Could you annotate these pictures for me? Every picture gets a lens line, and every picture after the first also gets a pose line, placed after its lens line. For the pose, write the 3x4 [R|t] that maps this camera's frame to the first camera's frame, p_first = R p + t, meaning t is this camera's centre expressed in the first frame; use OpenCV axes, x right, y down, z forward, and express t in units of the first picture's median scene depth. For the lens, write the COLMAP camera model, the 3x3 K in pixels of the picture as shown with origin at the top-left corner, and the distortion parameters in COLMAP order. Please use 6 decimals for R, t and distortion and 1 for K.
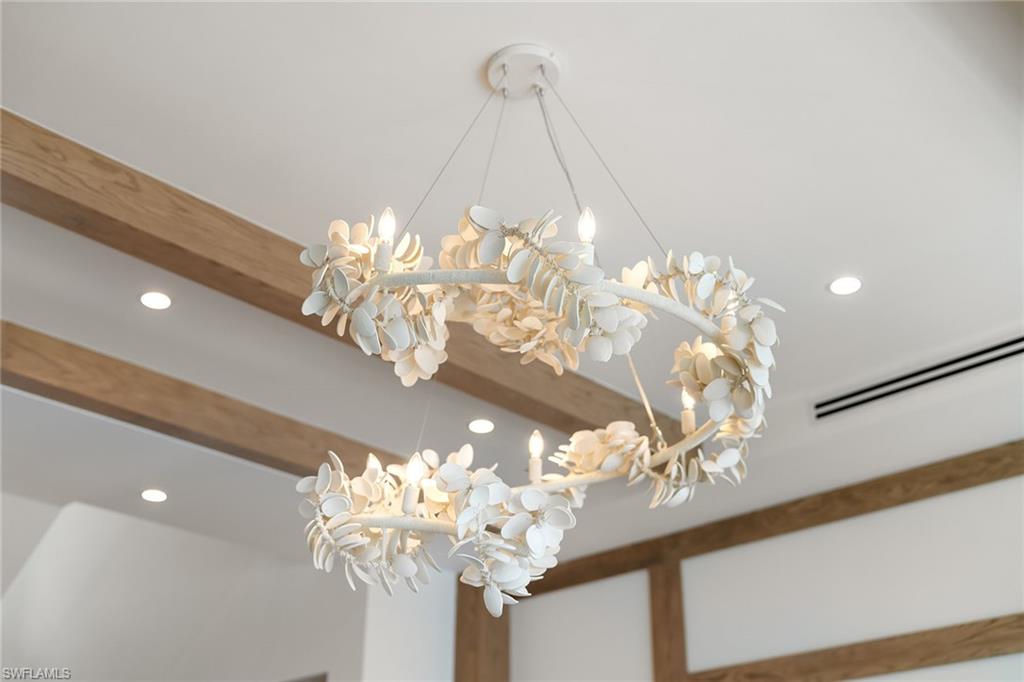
lens RADIAL K [[1198.4, 0, 512.0], [0, 1198.4, 341.0], [0, 0, 1]] dist [0.000376, -0.008428]
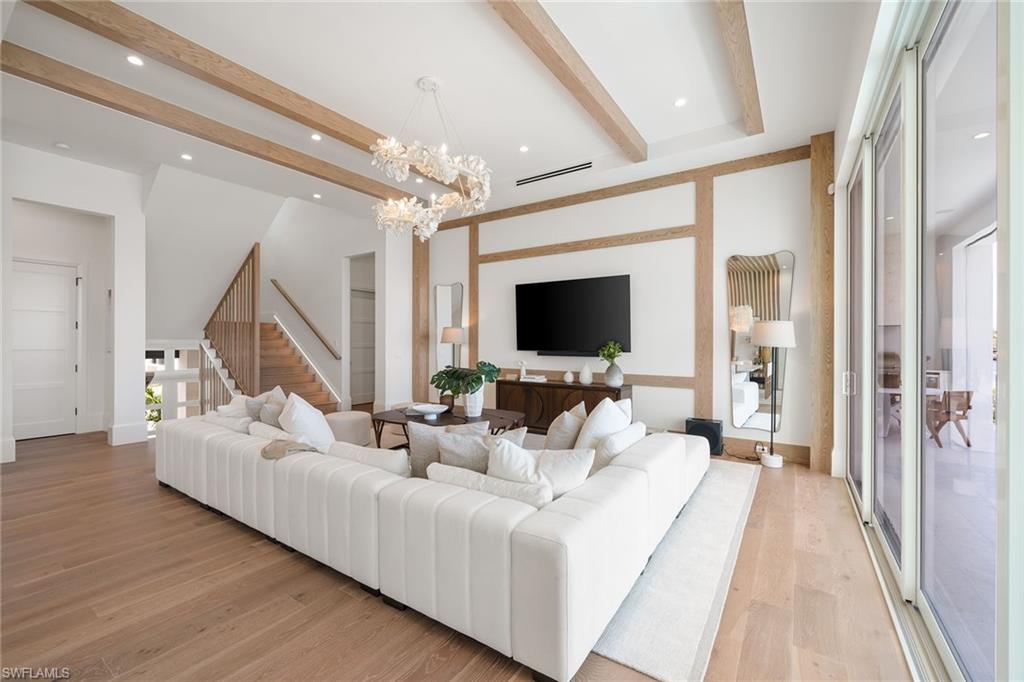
lens RADIAL K [[427.6, 0, 501.0], [0, 427.6, 340.7], [0, 0, 1]] dist [0.003029, 0.000183]
pose [[0.987629, 0.001477, 0.156803, 0.020722], [-0.072968, 0.889427, 0.451215, -0.140729], [-0.138798, -0.457075, 0.878532, -0.455485]]
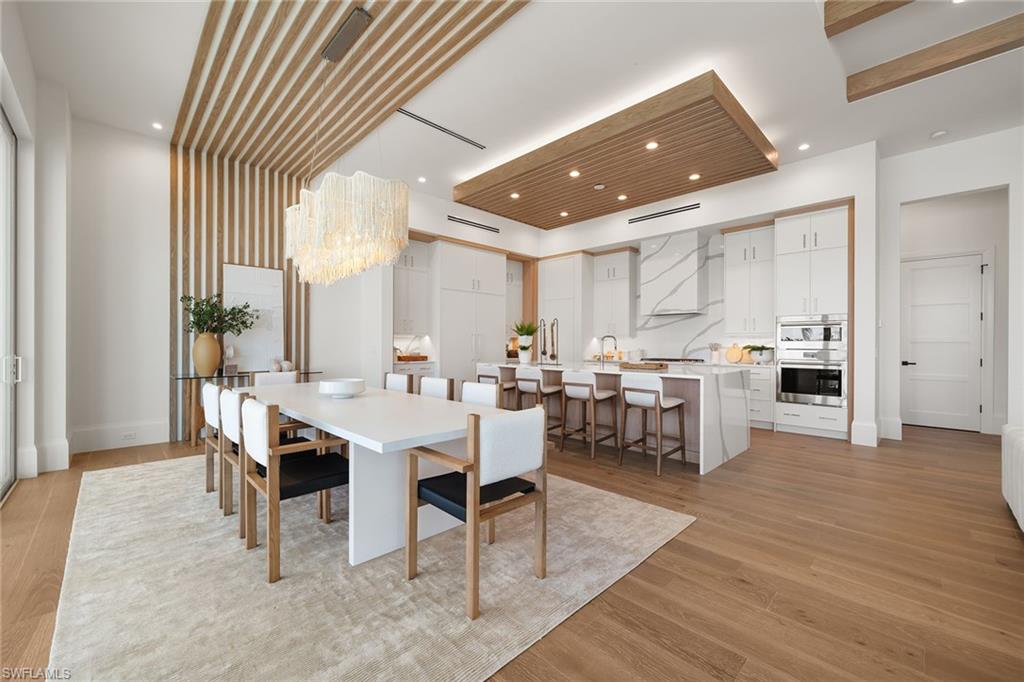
lens RADIAL K [[406.4, 0, 505.4], [0, 406.4, 345.3], [0, 0, 1]] dist [-0.000847, -0.000179]
pose [[-0.032886, 0.002207, -0.999457, 0.197483], [0.453308, 0.891260, -0.012947, 0.027037], [0.890747, -0.453488, -0.030310, -0.250918]]
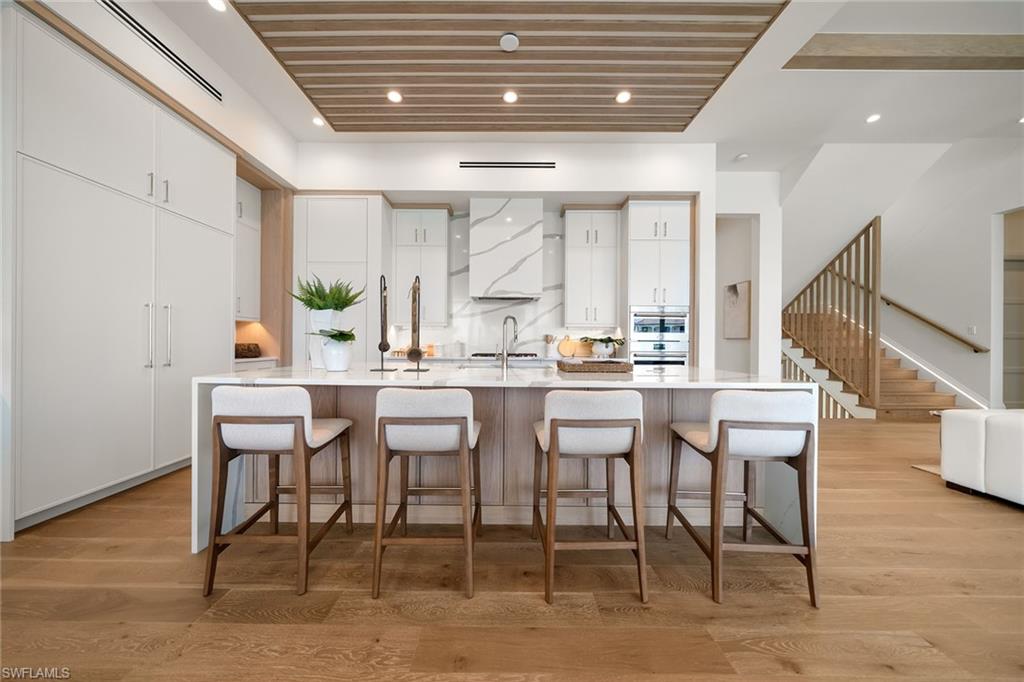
lens RADIAL K [[347.9, 0, 508.4], [0, 347.9, 344.5], [0, 0, 1]] dist [-0.002308, 0.000024]
pose [[0.690728, 0.006210, -0.723088, -0.864762], [0.325017, 0.890597, 0.318120, -0.037672], [0.645956, -0.454750, 0.613142, -0.439754]]
